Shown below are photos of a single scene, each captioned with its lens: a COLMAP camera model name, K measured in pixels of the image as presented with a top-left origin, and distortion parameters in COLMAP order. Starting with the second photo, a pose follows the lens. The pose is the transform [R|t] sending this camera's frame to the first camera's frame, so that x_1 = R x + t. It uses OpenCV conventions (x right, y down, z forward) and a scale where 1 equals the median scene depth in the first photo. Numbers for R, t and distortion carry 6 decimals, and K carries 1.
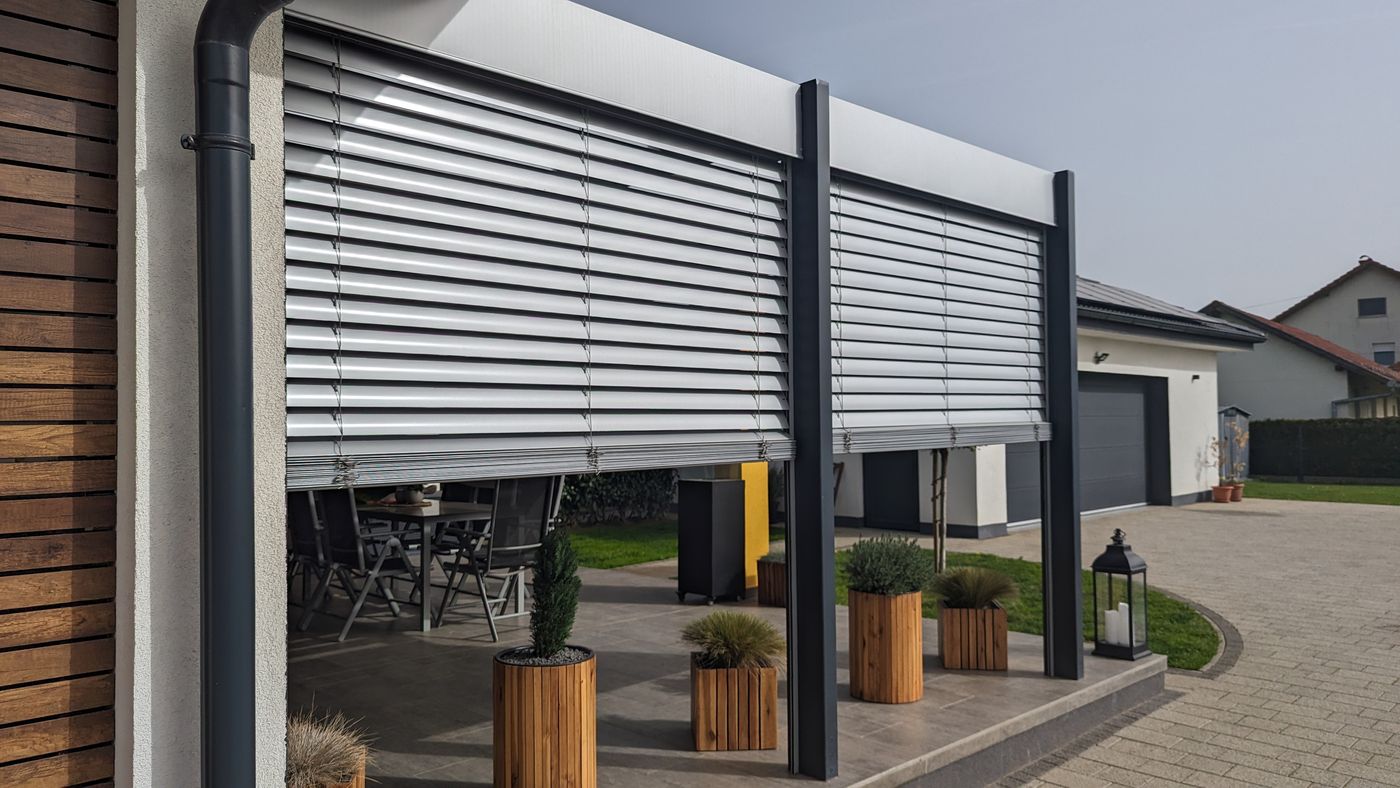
lens RADIAL K [[994.8, 0, 692.3], [0, 994.8, 392.8], [0, 0, 1]] dist [0.030392, -0.003130]
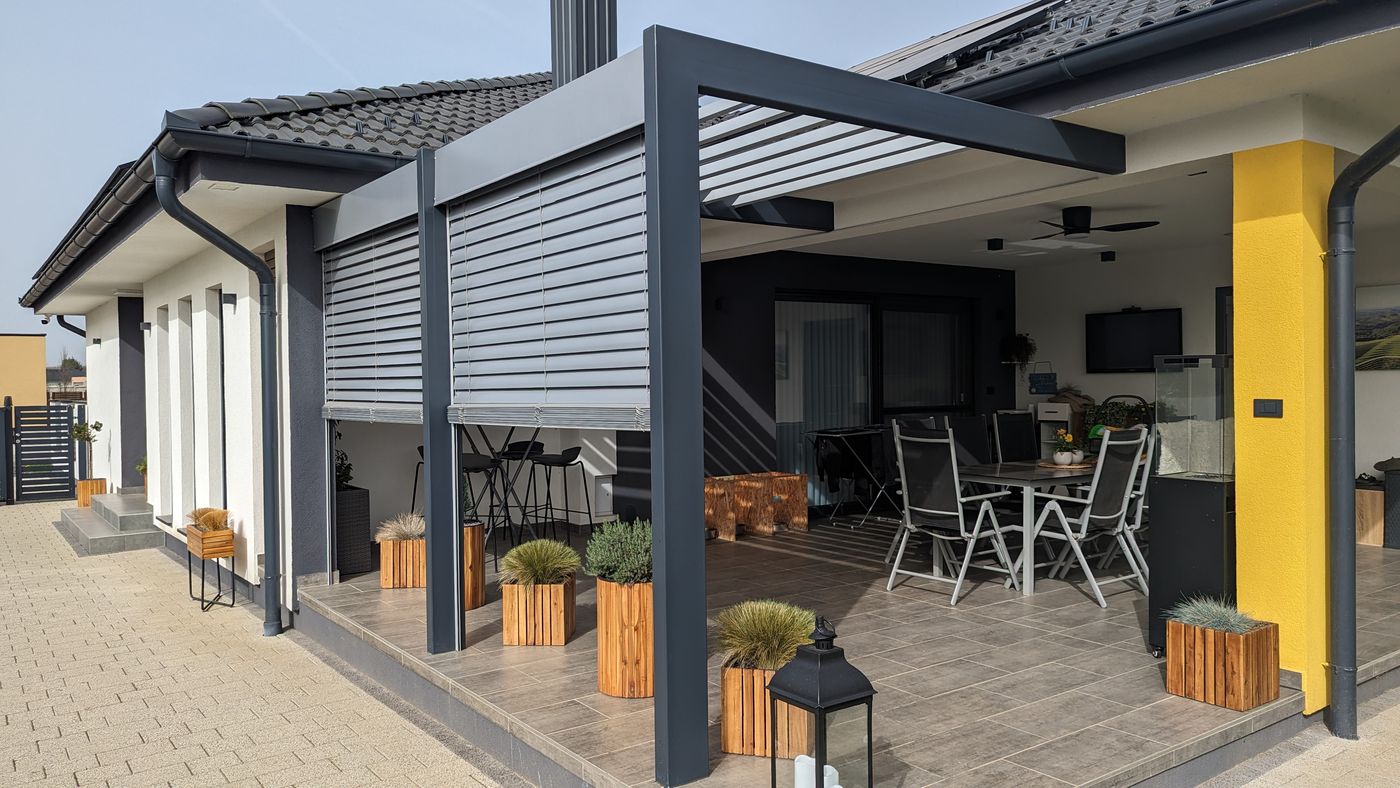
lens RADIAL K [[994.8, 0, 692.3], [0, 994.8, 392.8], [0, 0, 1]] dist [0.030392, -0.003130]
pose [[-0.129210, 0.030686, -0.991142, 1.274498], [0.045094, 0.998669, 0.025041, 0.000225], [0.990591, -0.041459, -0.130422, 1.348394]]
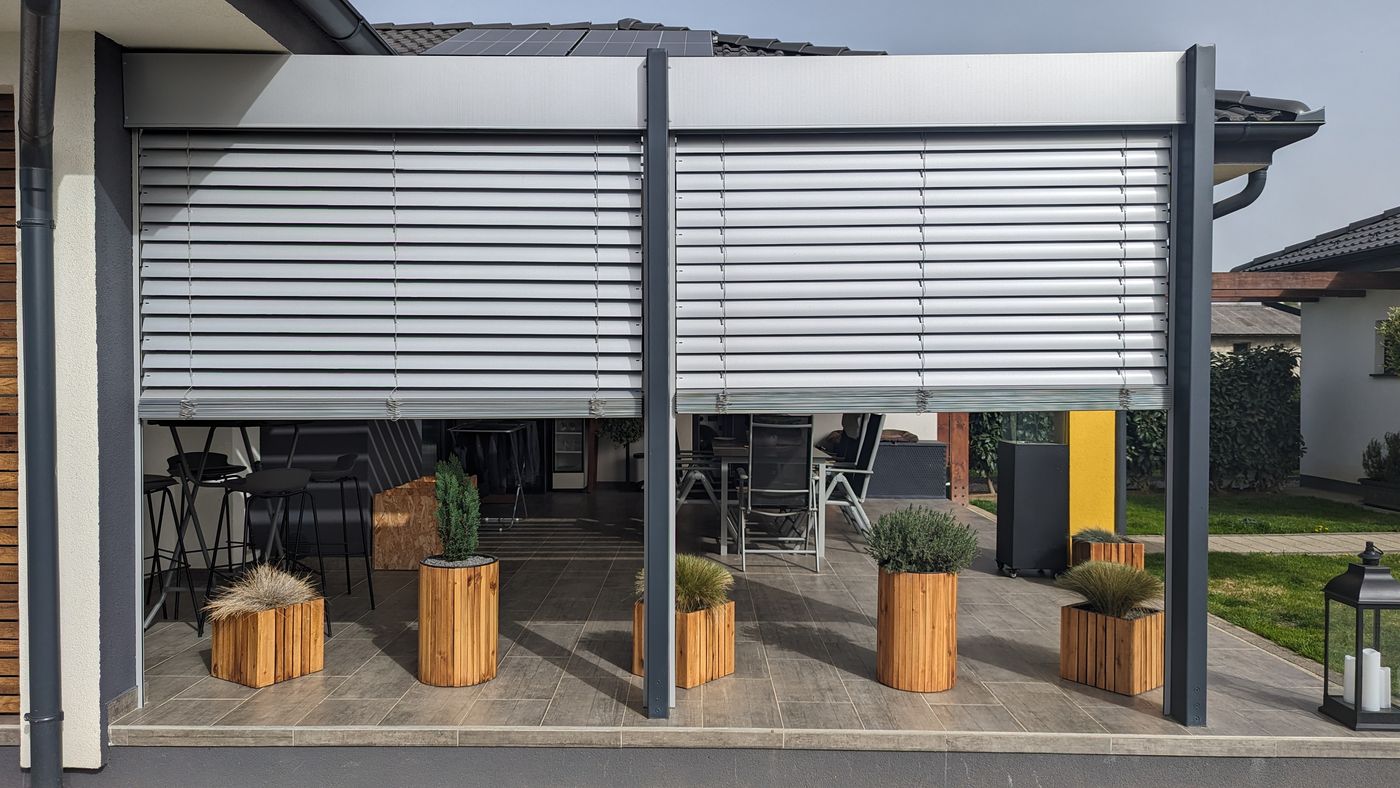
lens RADIAL K [[994.8, 0, 692.3], [0, 994.8, 392.8], [0, 0, 1]] dist [0.030392, -0.003130]
pose [[0.713783, 0.024143, -0.699950, 0.774517], [0.012927, 0.998781, 0.047633, -0.007717], [0.700247, -0.043048, 0.712601, 0.246579]]
